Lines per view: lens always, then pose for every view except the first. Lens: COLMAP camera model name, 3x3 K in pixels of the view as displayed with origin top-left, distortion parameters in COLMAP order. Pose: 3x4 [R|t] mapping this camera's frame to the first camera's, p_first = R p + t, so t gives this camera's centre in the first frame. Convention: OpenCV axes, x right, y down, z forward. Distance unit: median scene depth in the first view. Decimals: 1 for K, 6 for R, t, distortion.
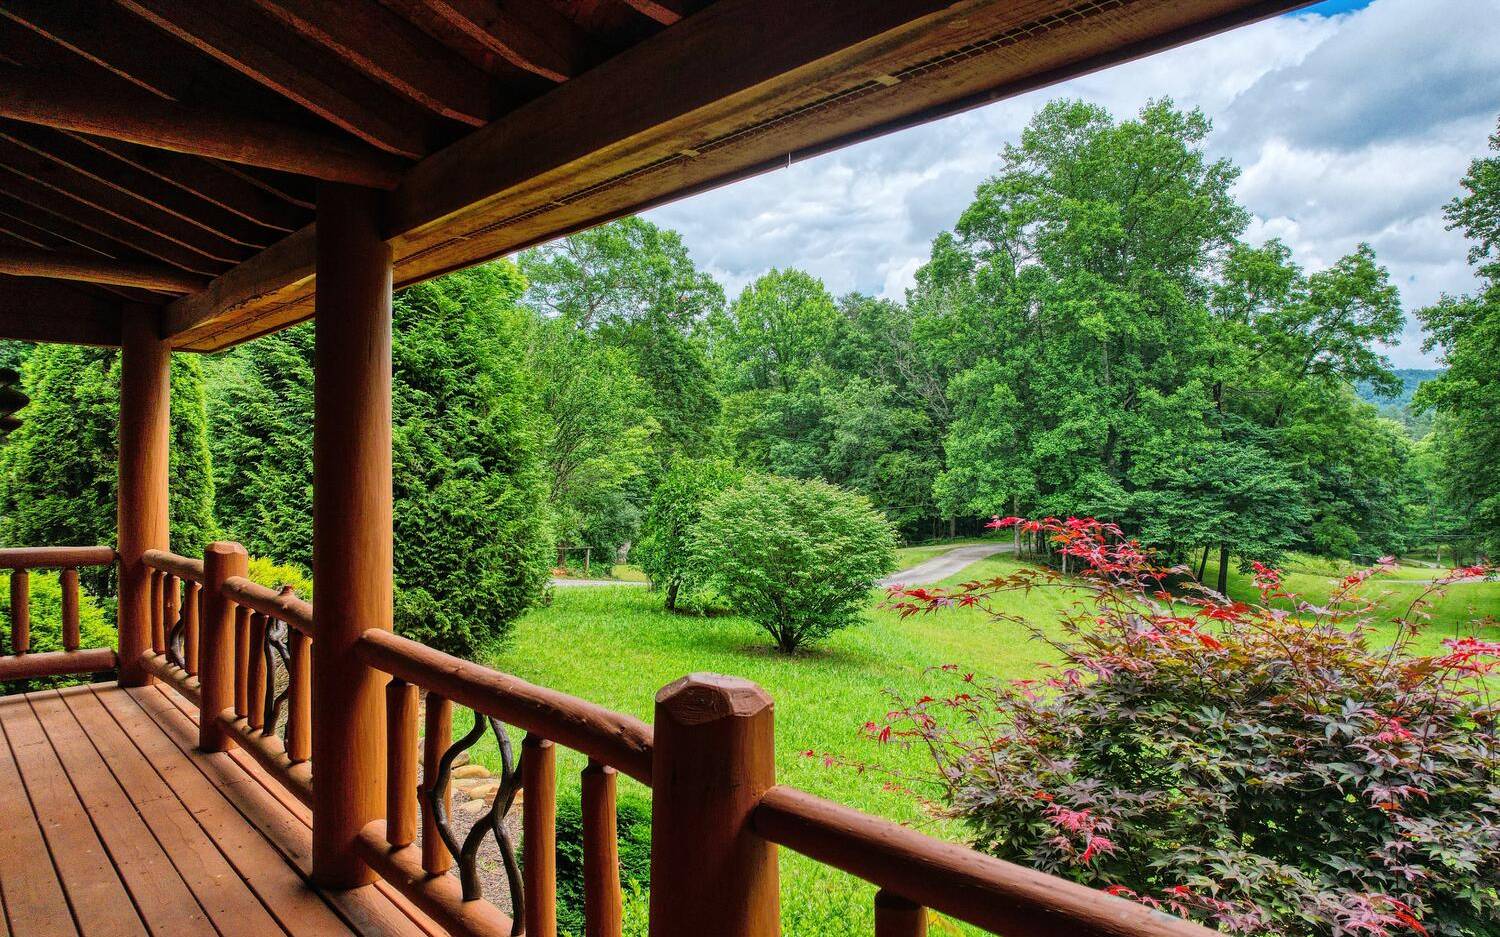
lens RADIAL K [[955.5, 0, 748.9], [0, 955.5, 459.5], [0, 0, 1]] dist [-0.072154, 0.067359]
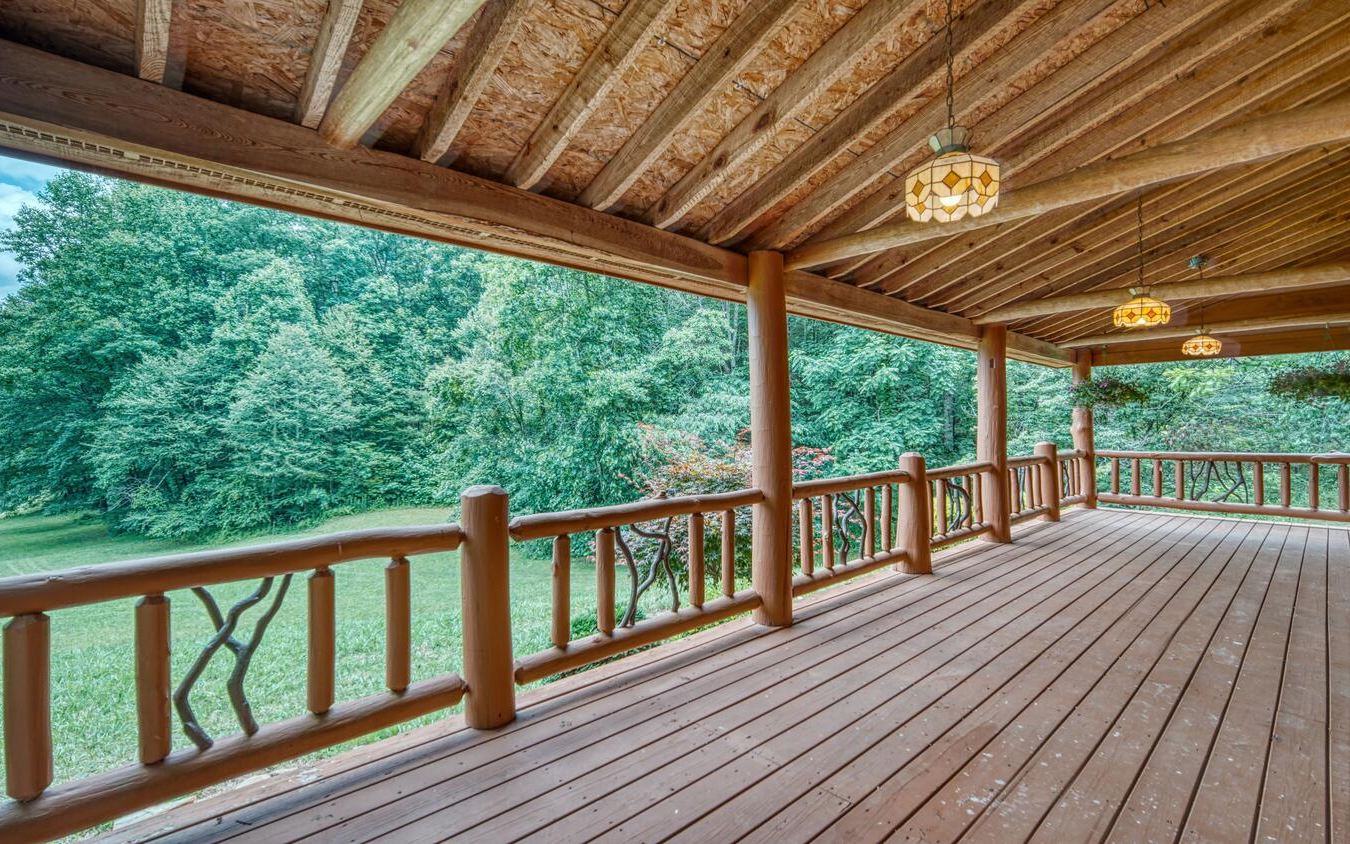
lens RADIAL K [[602.3, 0, 673.6], [0, 602.3, 419.2], [0, 0, 1]] dist [0.008446, -0.006516]
pose [[-0.013127, 0.006979, 0.999889, -0.097171], [0.008159, 0.999943, -0.006873, 0.002379], [-0.999881, 0.008068, -0.013183, 0.071128]]
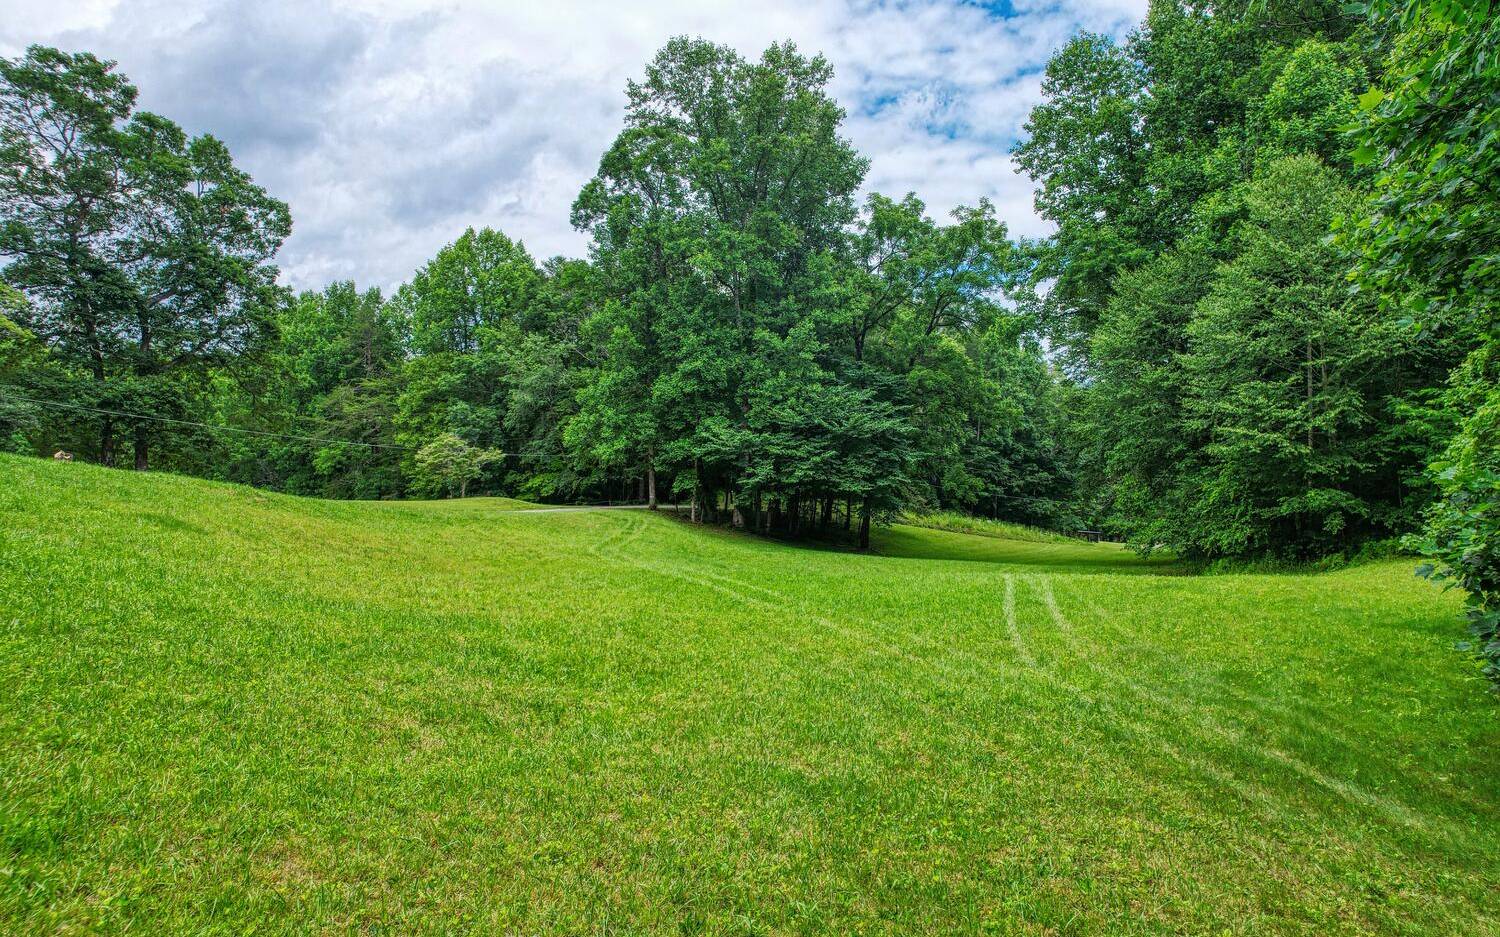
lens RADIAL K [[955.5, 0, 748.9], [0, 955.5, 459.5], [0, 0, 1]] dist [-0.072154, 0.067359]
pose [[0.986142, -0.000057, 0.165902, 0.242872], [0.001212, 0.999976, -0.006861, 0.067221], [-0.165898, 0.006967, 0.986118, 0.020019]]
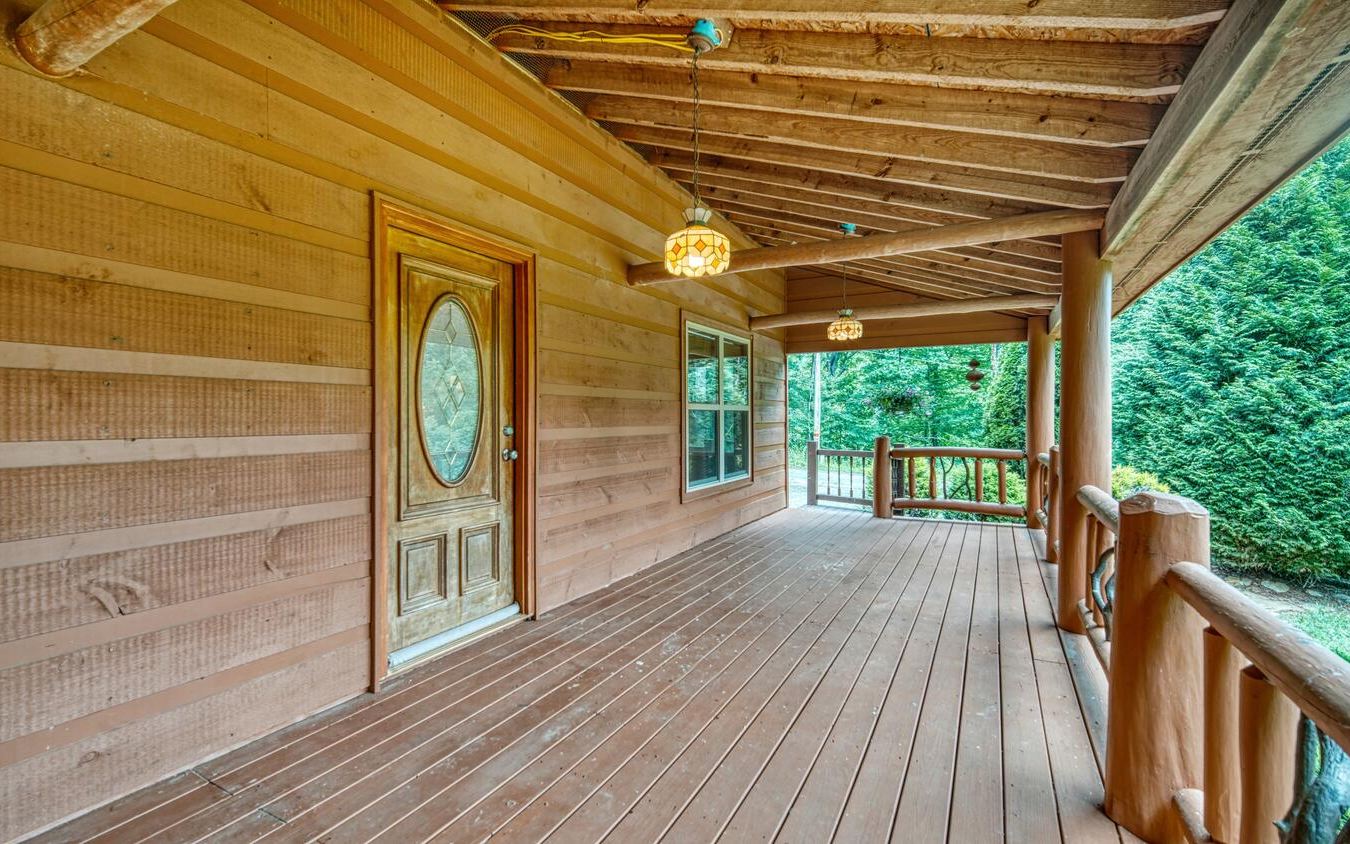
lens RADIAL K [[602.3, 0, 673.6], [0, 602.3, 419.2], [0, 0, 1]] dist [0.008446, -0.006516]
pose [[0.338047, -0.001827, -0.941128, 0.019879], [0.003571, 0.999993, -0.000658, 0.002883], [0.941123, -0.003139, 0.338051, -0.004613]]
